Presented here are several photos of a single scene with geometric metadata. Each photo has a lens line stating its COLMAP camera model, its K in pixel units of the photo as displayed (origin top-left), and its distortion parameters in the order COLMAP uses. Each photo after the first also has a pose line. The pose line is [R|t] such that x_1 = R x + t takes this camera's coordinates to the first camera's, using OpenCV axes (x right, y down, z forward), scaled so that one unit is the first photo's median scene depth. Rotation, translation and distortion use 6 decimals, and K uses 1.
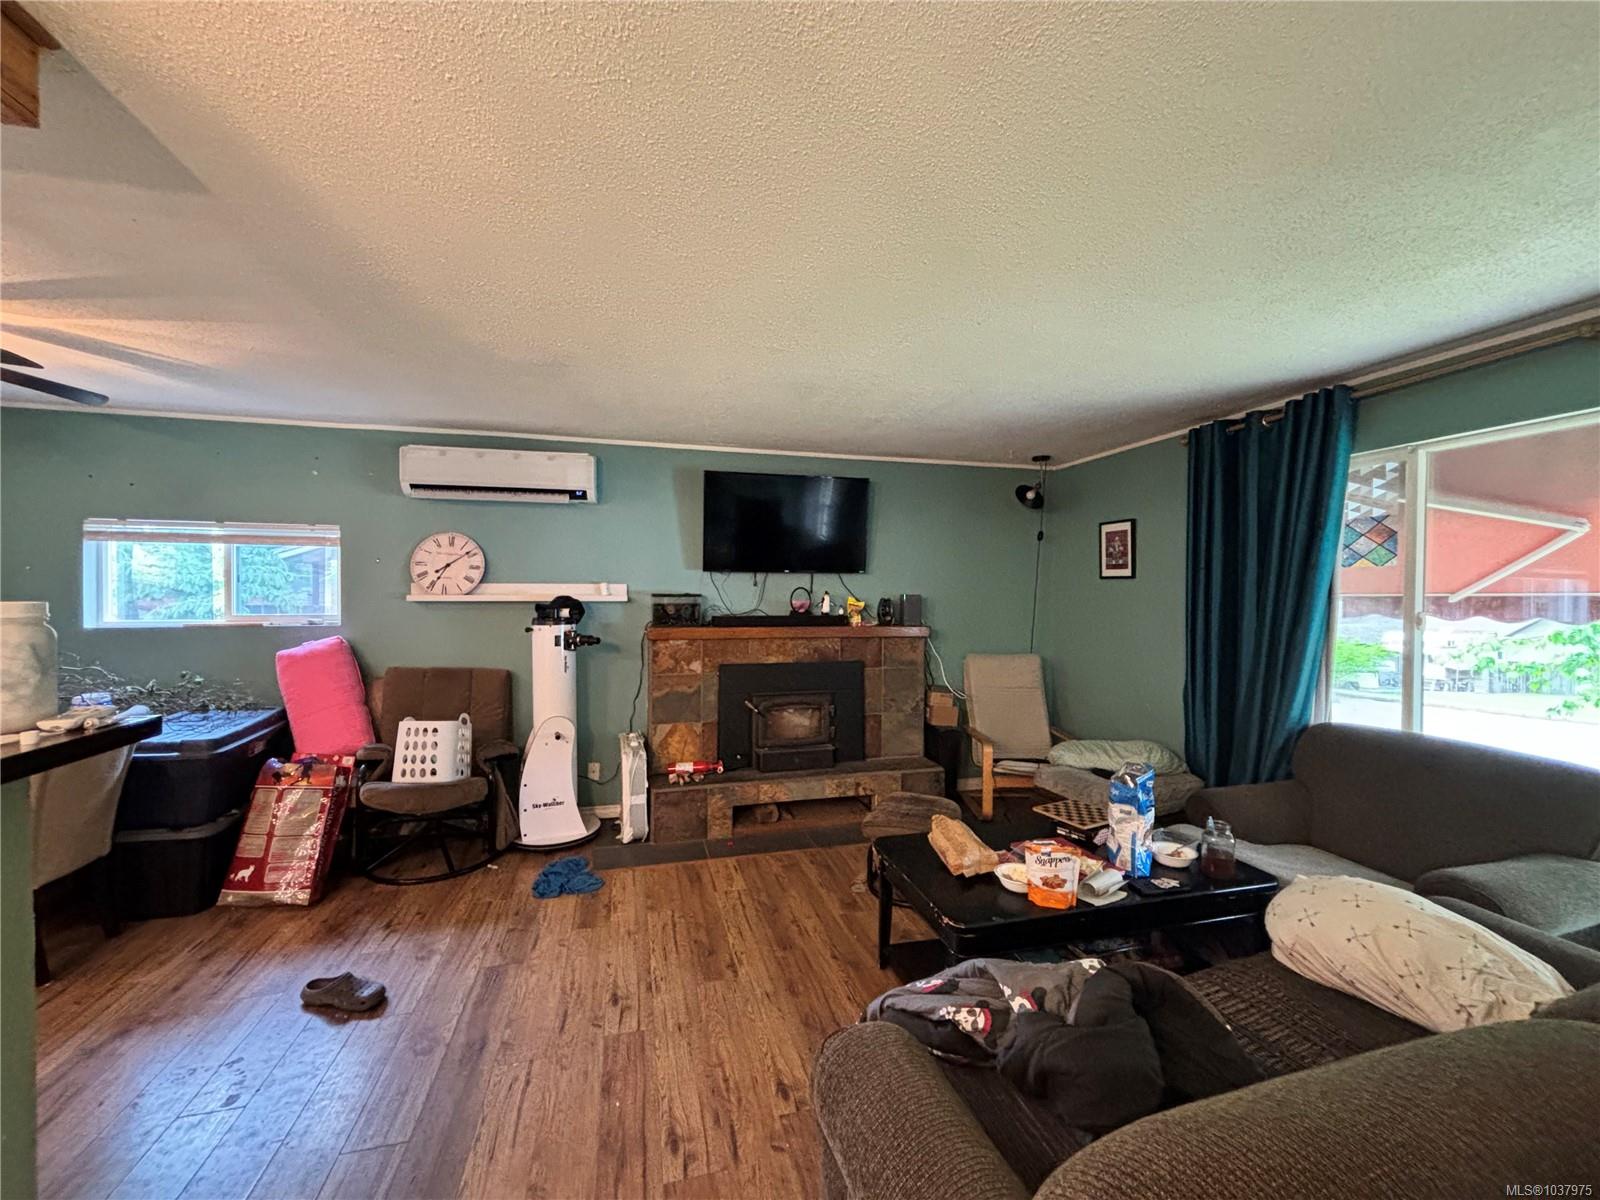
lens RADIAL K [[646.7, 0, 798.1], [0, 646.7, 602.8], [0, 0, 1]] dist [-0.002769, 0.000482]
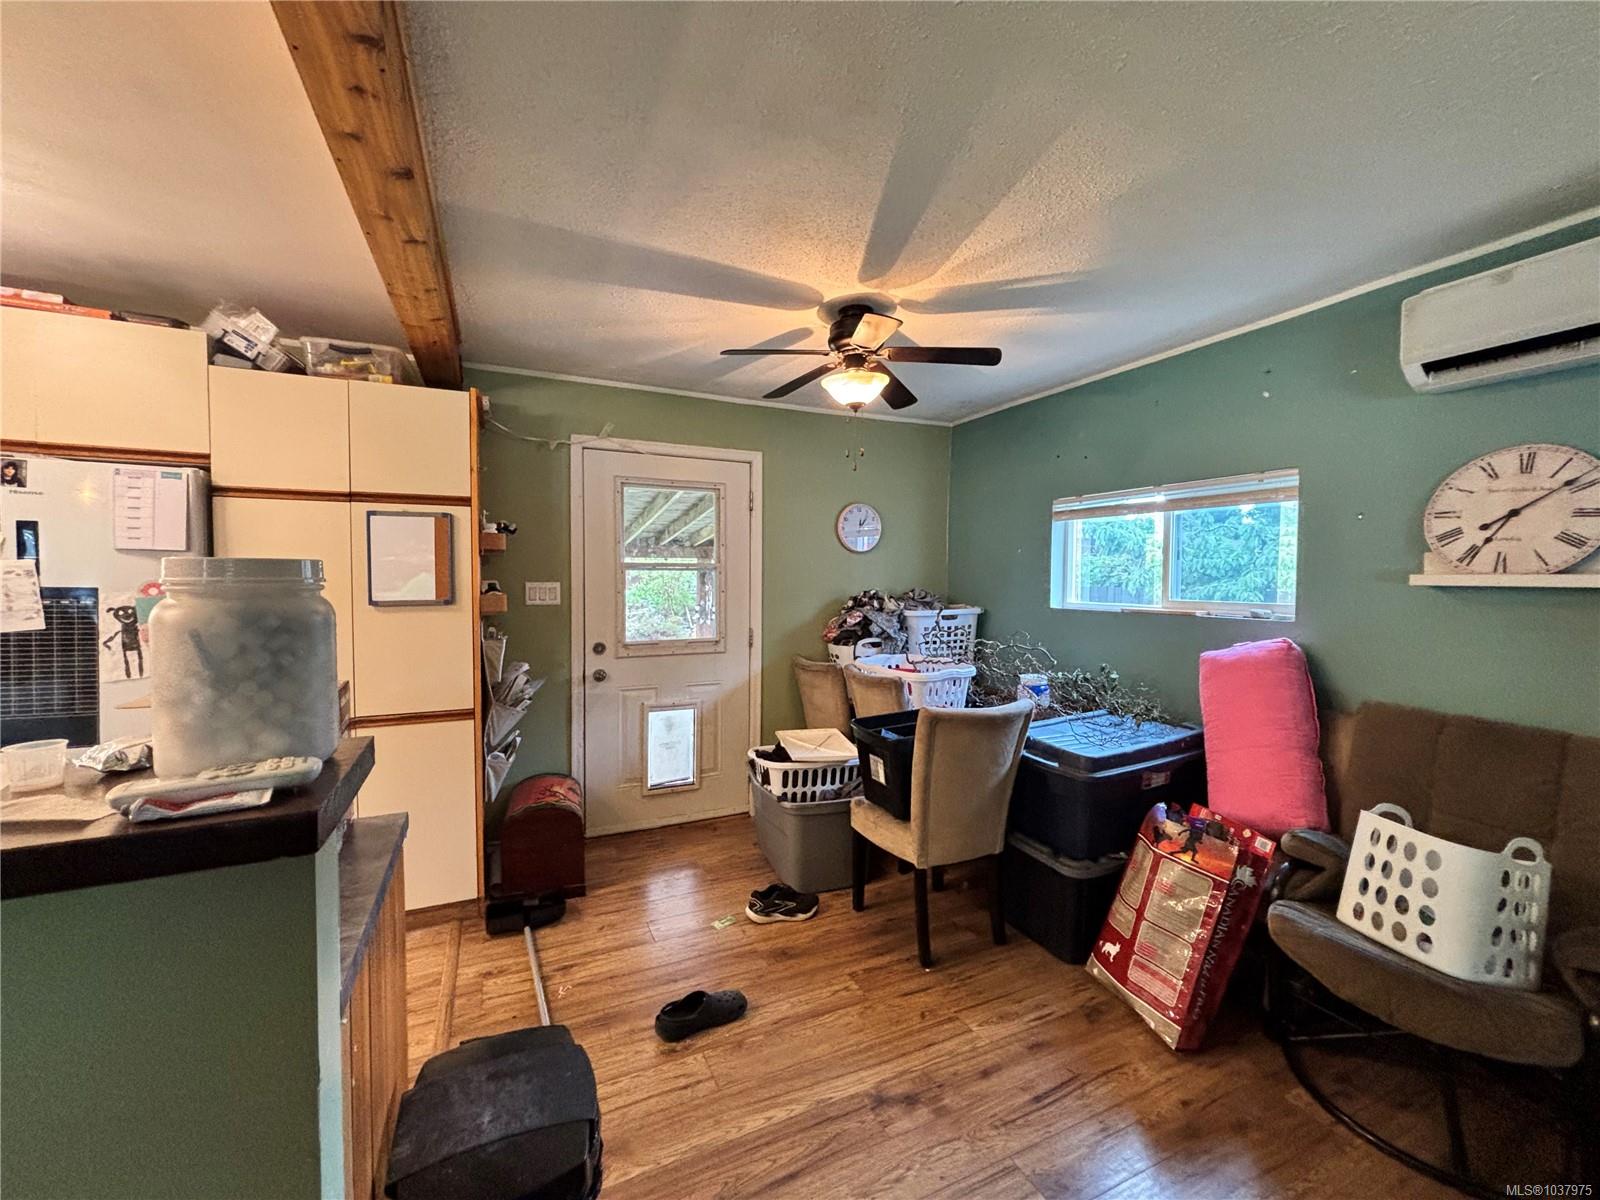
lens RADIAL K [[646.7, 0, 796.5], [0, 646.7, 600.7], [0, 0, 1]] dist [-0.002769, 0.000482]
pose [[0.173800, 0.034115, -0.984190, -0.183495], [-0.018611, 0.999335, 0.031353, 0.003507], [0.984605, 0.012868, 0.174319, 0.456448]]
